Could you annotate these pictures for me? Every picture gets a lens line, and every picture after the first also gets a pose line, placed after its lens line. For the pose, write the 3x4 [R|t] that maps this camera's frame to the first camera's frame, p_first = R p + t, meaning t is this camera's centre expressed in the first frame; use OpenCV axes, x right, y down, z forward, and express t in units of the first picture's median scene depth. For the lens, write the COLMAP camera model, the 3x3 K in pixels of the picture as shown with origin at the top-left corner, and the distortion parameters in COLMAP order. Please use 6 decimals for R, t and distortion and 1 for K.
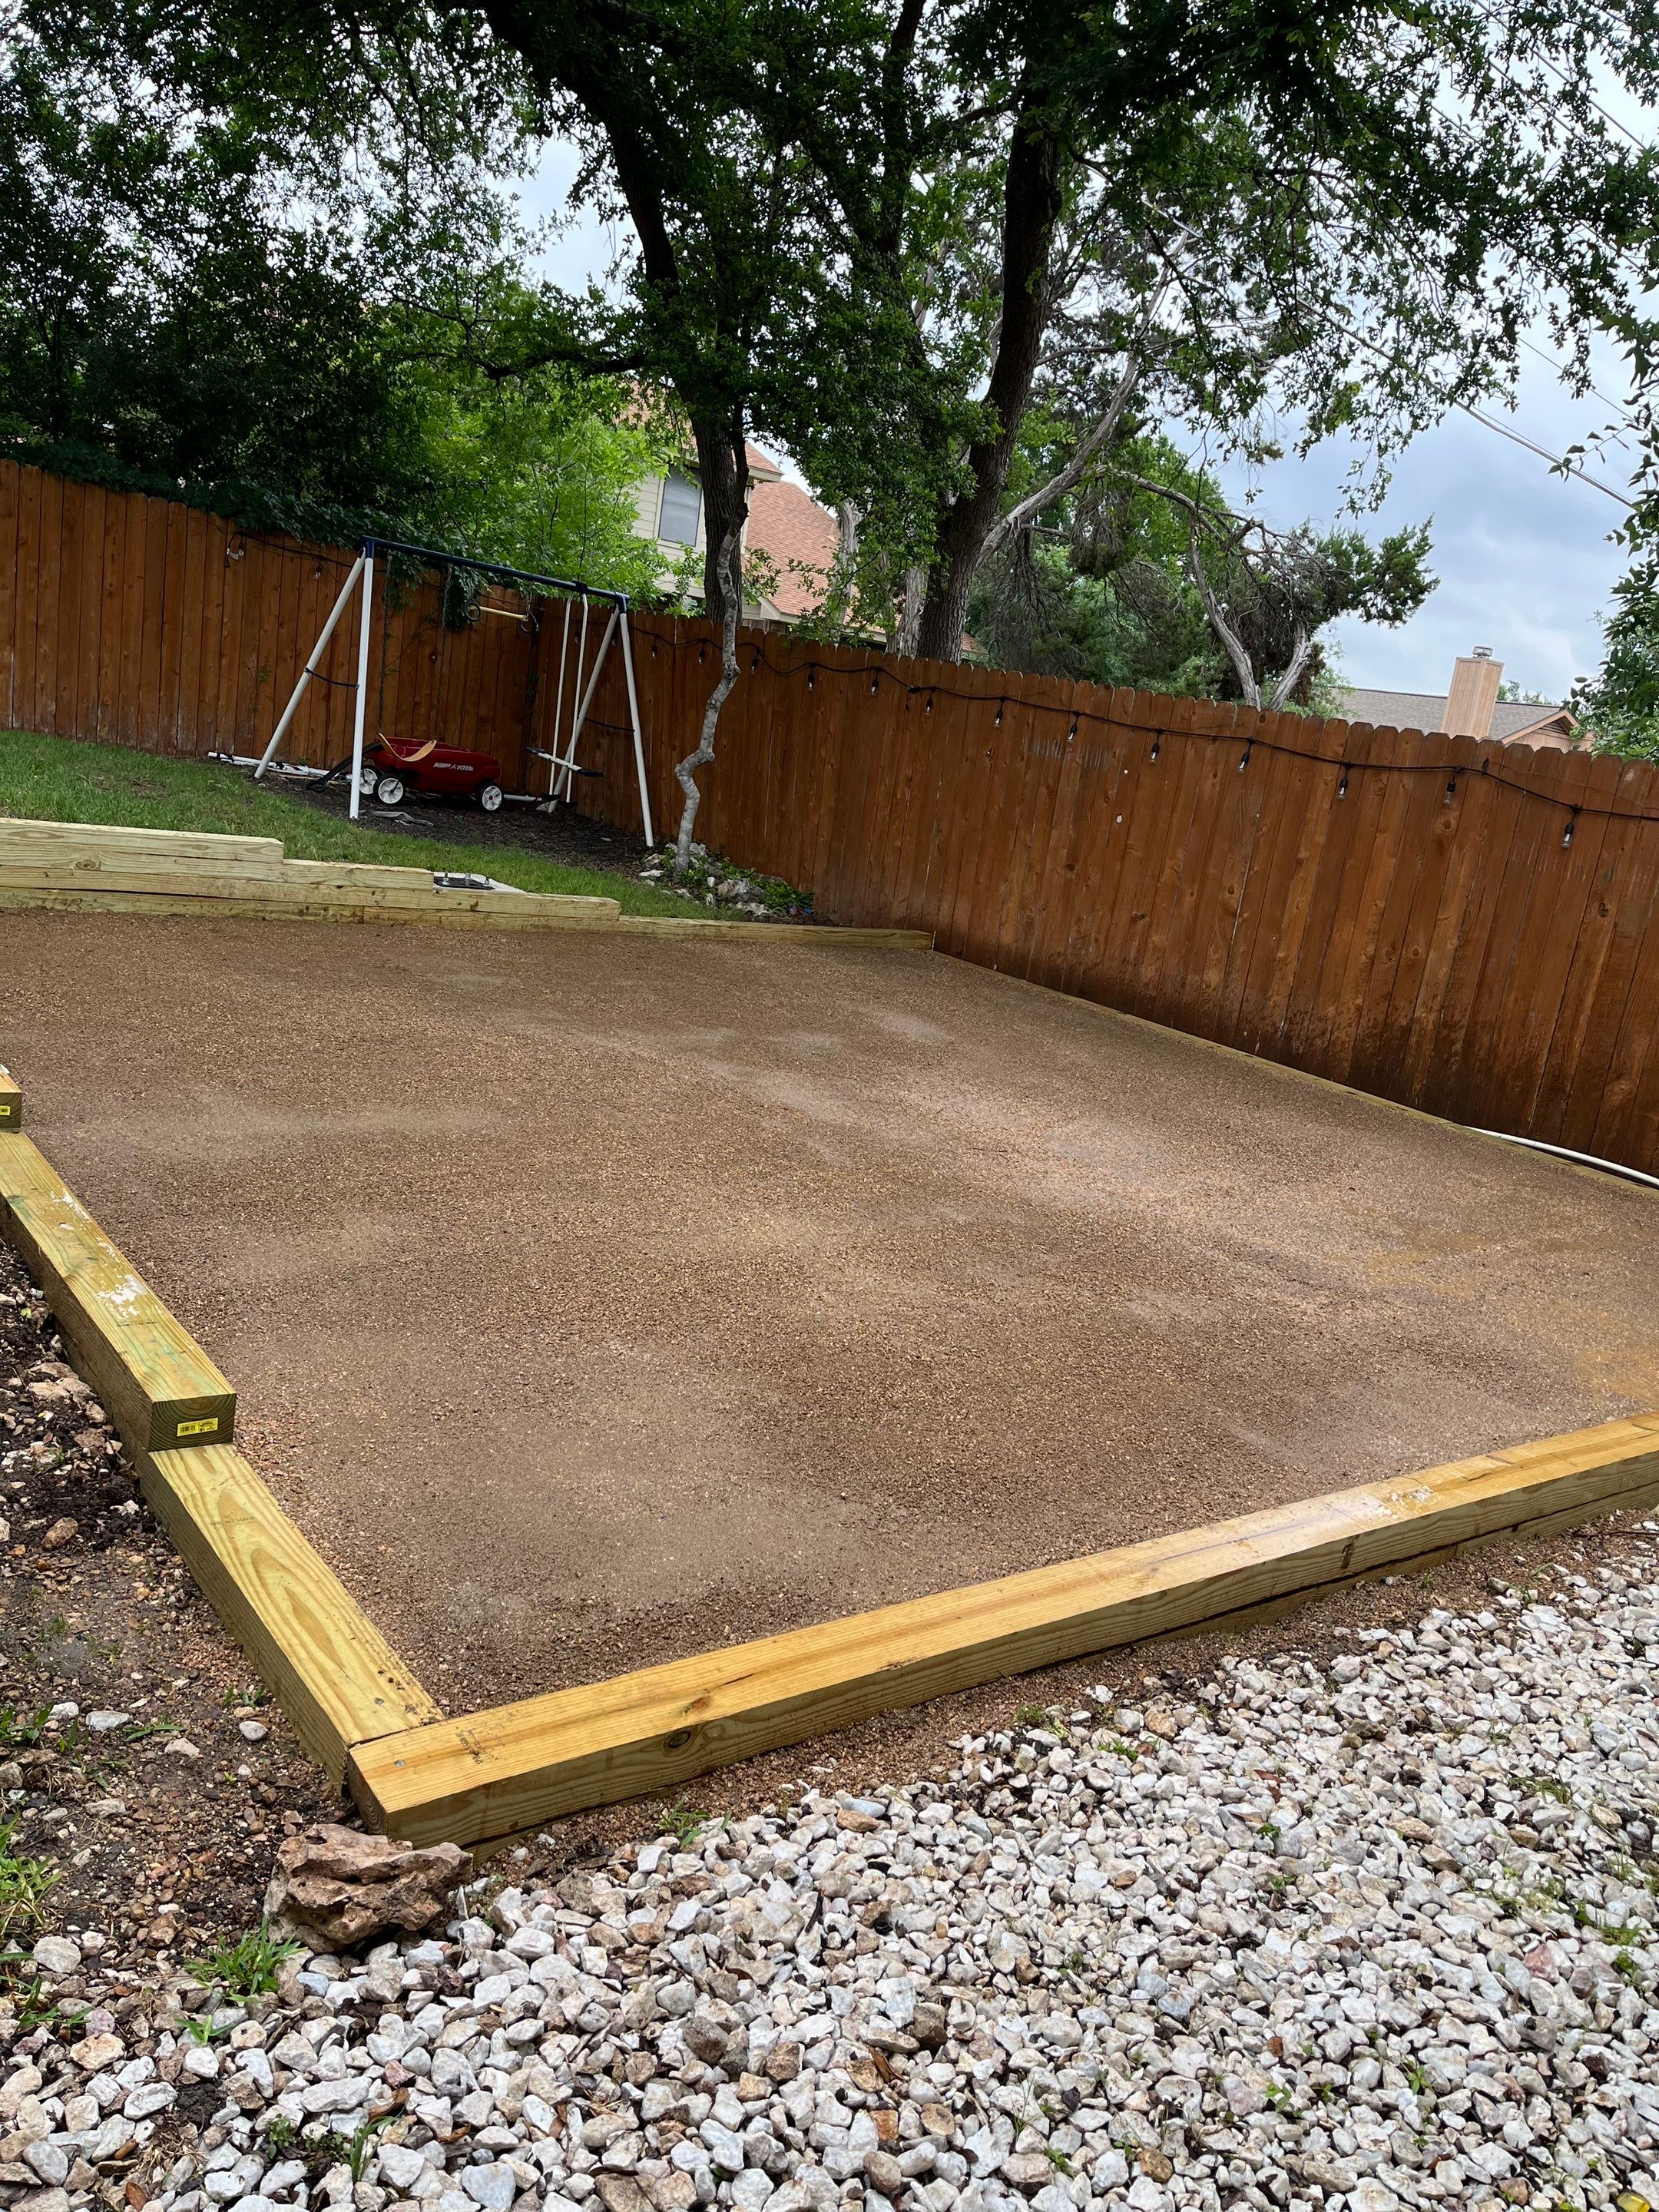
lens RADIAL K [[1709.2, 0, 829.5], [0, 1709.2, 1106.0], [0, 0, 1]] dist [0.003757, -0.001589]
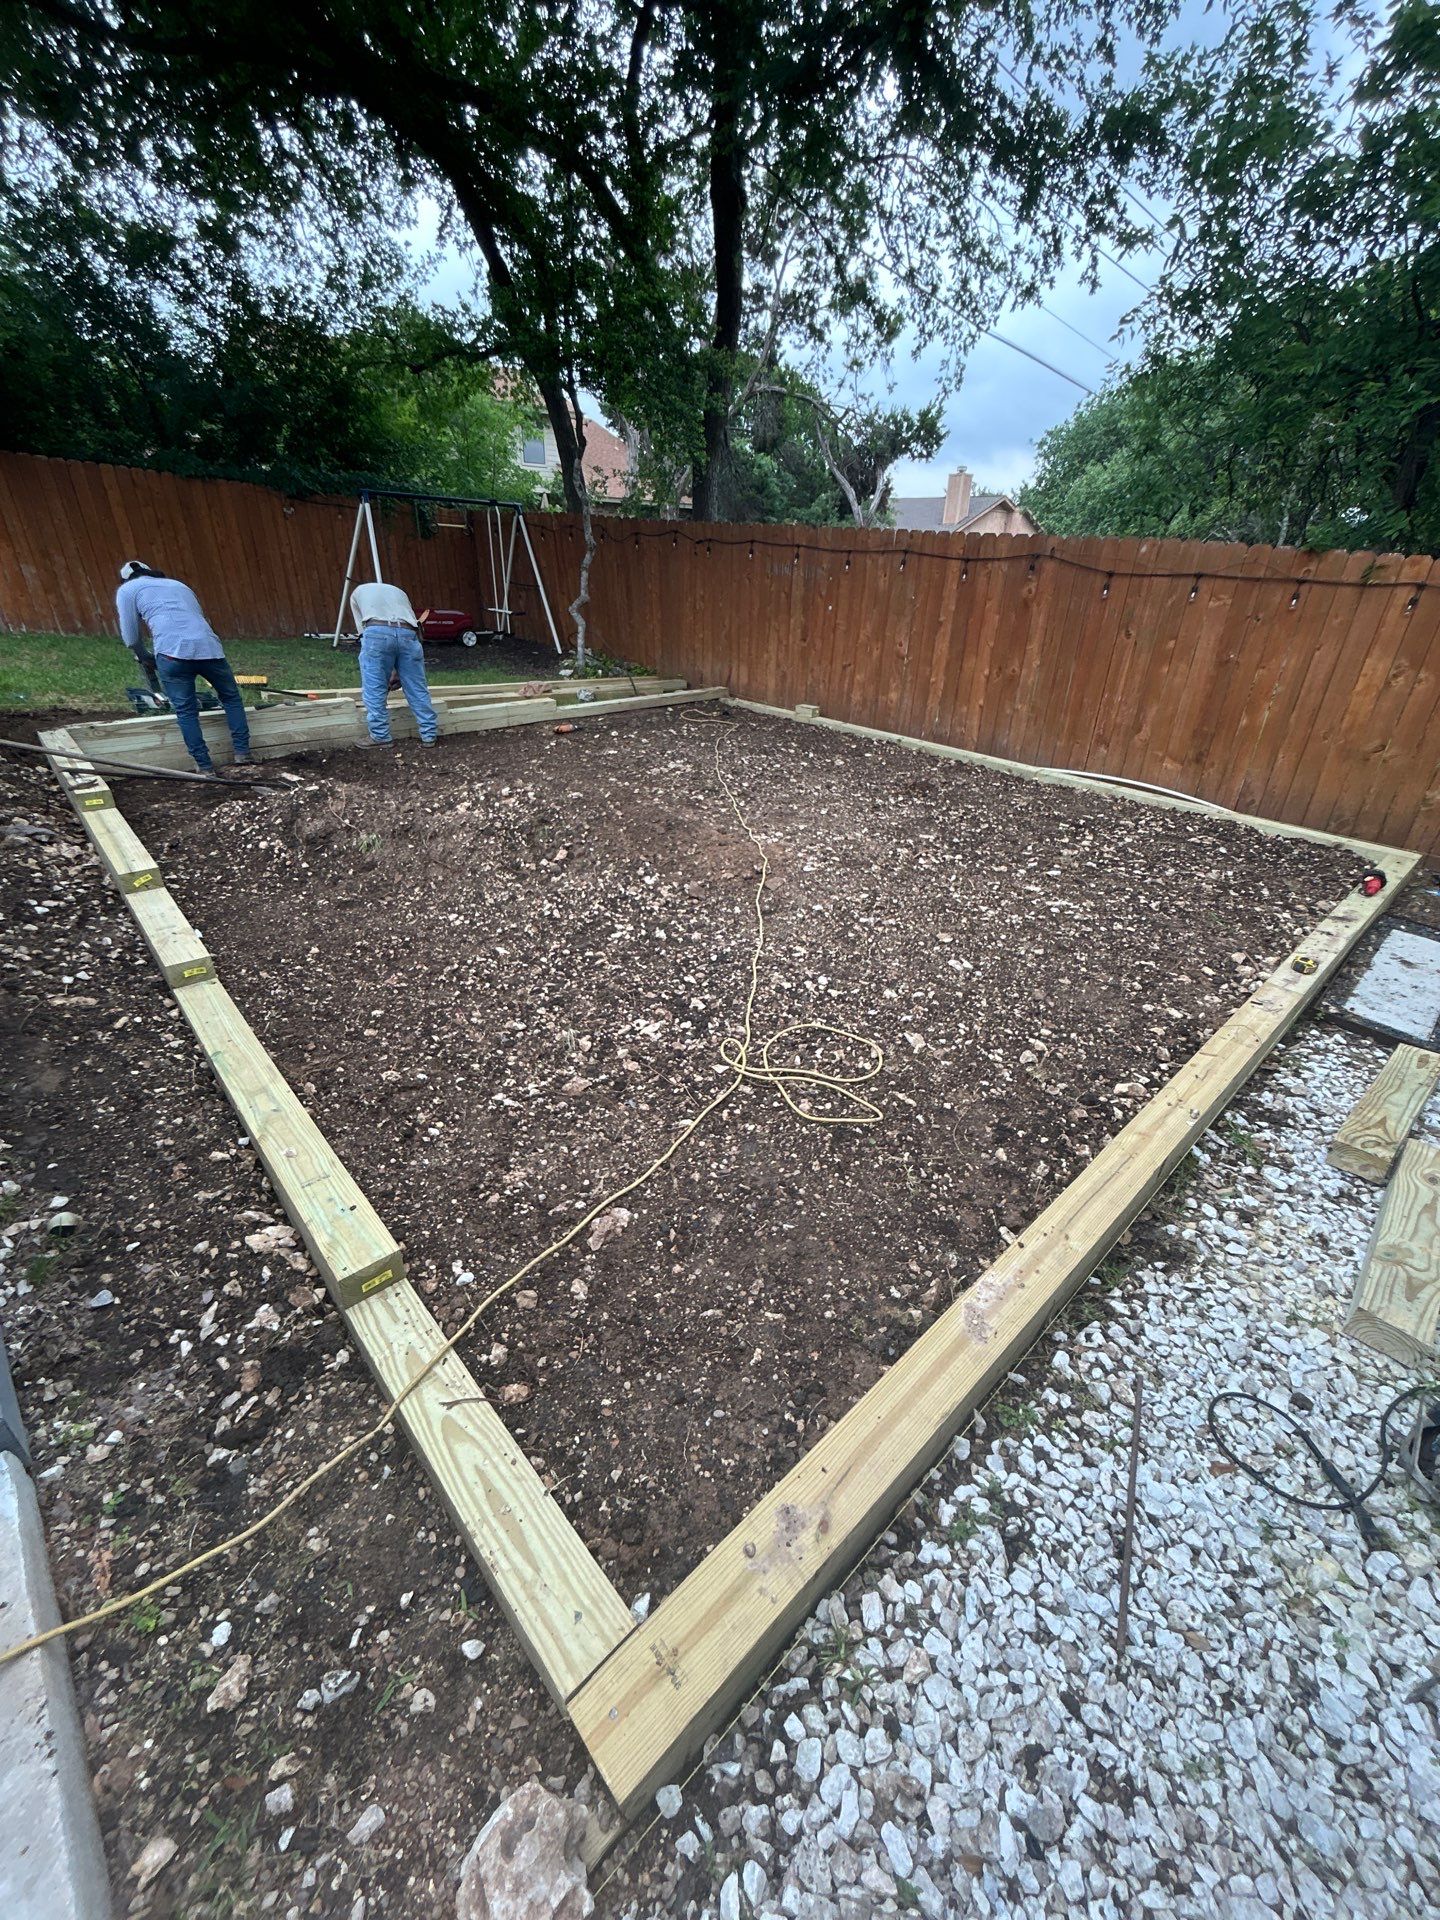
lens RADIAL K [[776.8, 0, 697.4], [0, 776.8, 954.2], [0, 0, 1]] dist [-0.033978, 0.012282]
pose [[0.988528, -0.149808, 0.019258, -0.025144], [0.139293, 0.953503, 0.267264, -0.047559], [-0.058401, -0.261515, 0.963431, 0.125098]]
